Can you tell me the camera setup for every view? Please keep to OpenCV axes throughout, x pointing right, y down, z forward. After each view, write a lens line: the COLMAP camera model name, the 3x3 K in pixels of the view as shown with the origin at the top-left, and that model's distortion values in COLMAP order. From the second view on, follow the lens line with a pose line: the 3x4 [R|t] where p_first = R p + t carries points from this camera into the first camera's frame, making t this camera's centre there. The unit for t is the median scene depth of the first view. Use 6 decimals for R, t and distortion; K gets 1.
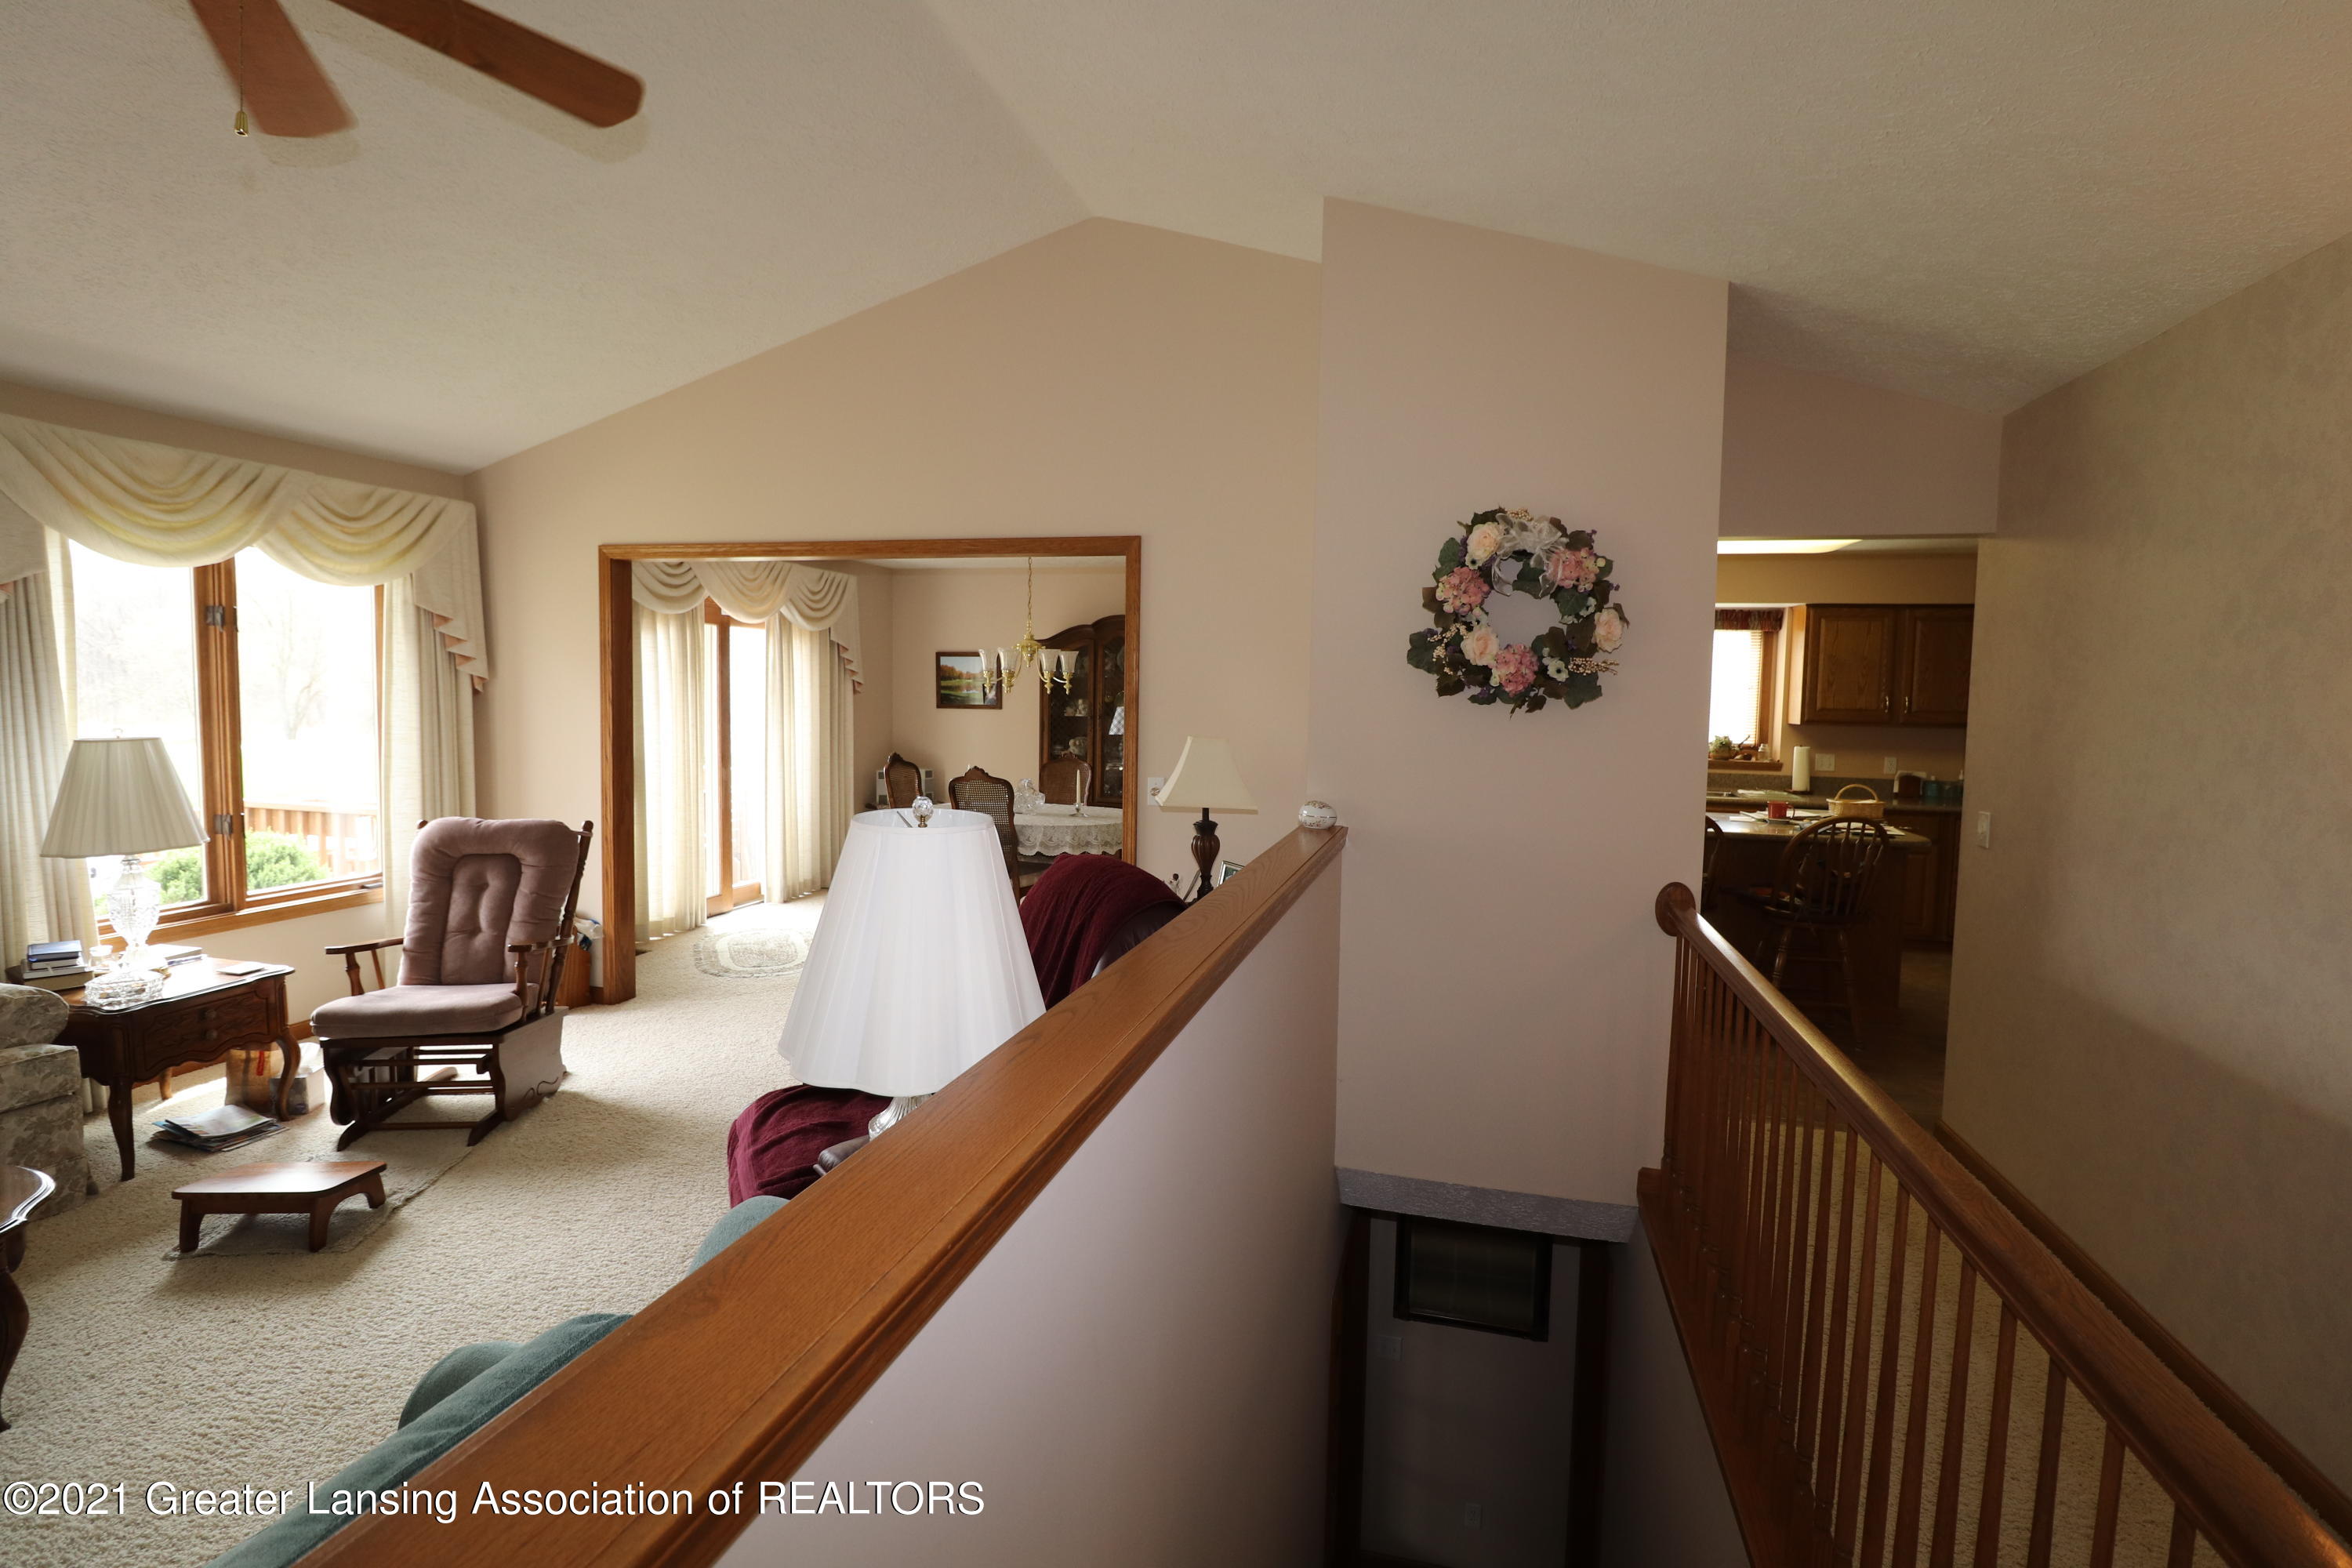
lens RADIAL K [[1089.9, 0, 1180.1], [0, 1089.9, 762.3], [0, 0, 1]] dist [-0.000556, -0.011234]
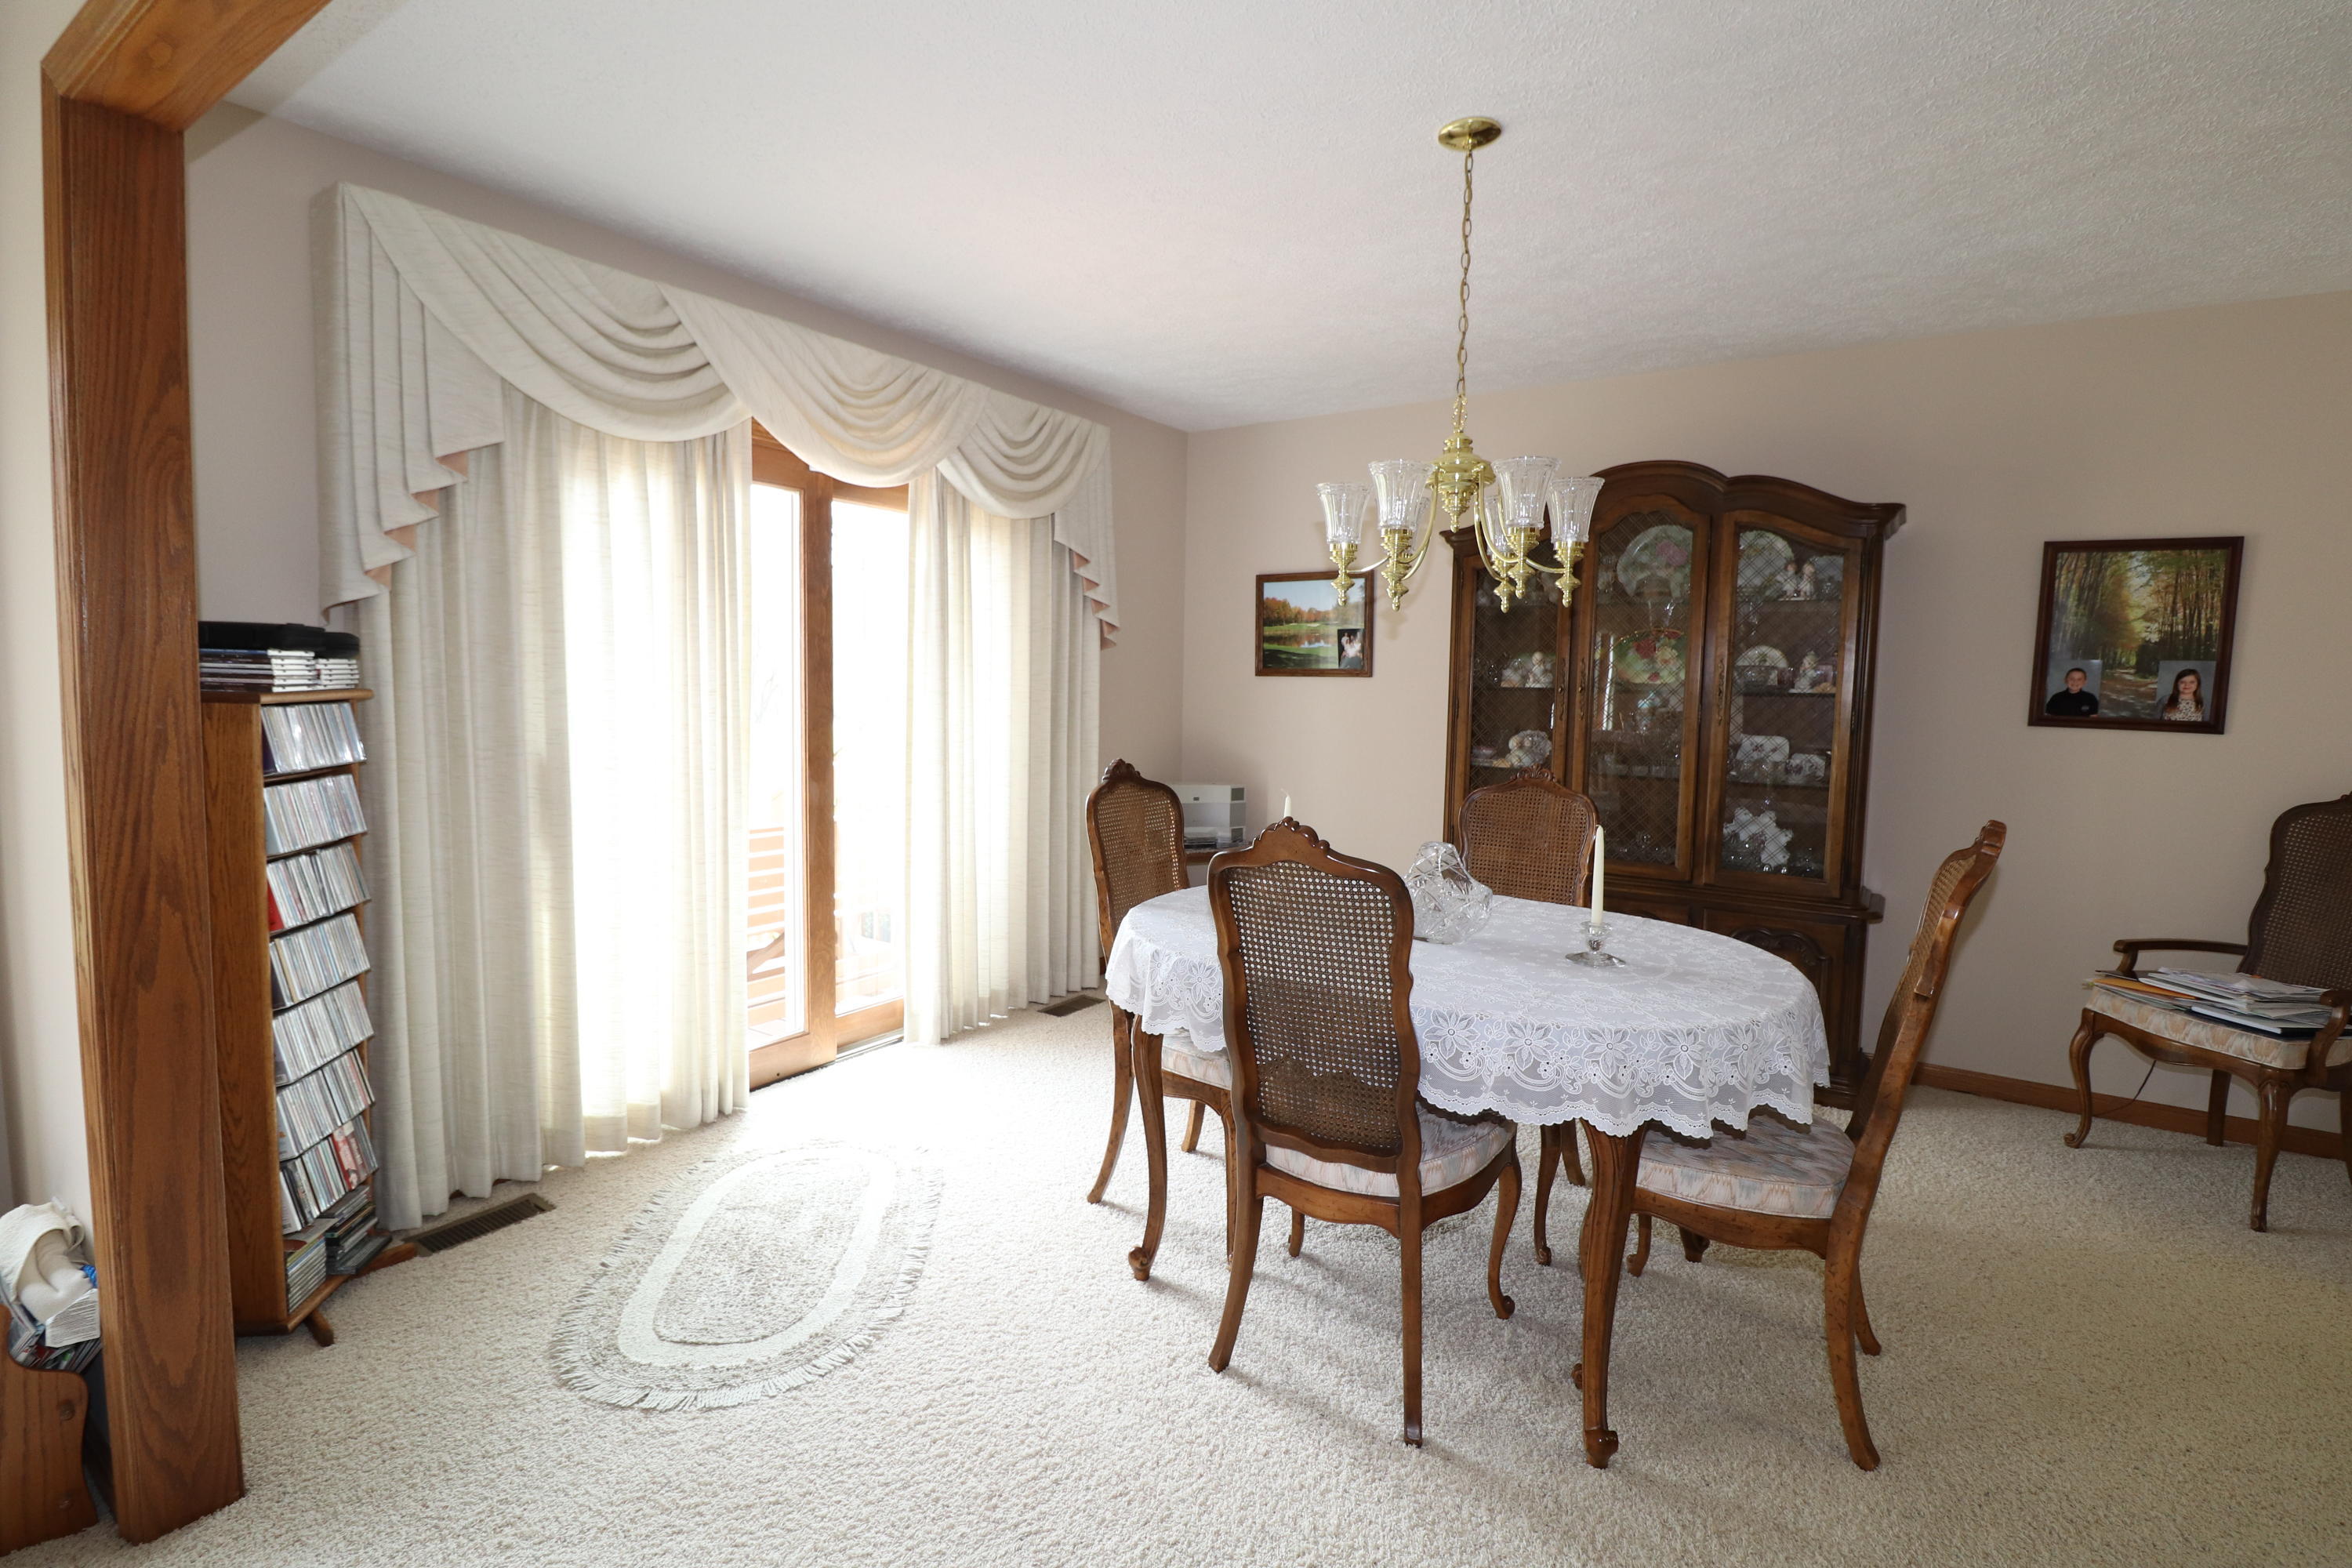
lens RADIAL K [[1089.9, 0, 1180.1], [0, 1089.9, 762.3], [0, 0, 1]] dist [-0.000556, -0.011234]
pose [[0.944984, 0.024198, -0.326221, -0.080334], [-0.023059, 0.999707, 0.007356, -0.008821], [0.326303, 0.000571, 0.945265, 0.481398]]
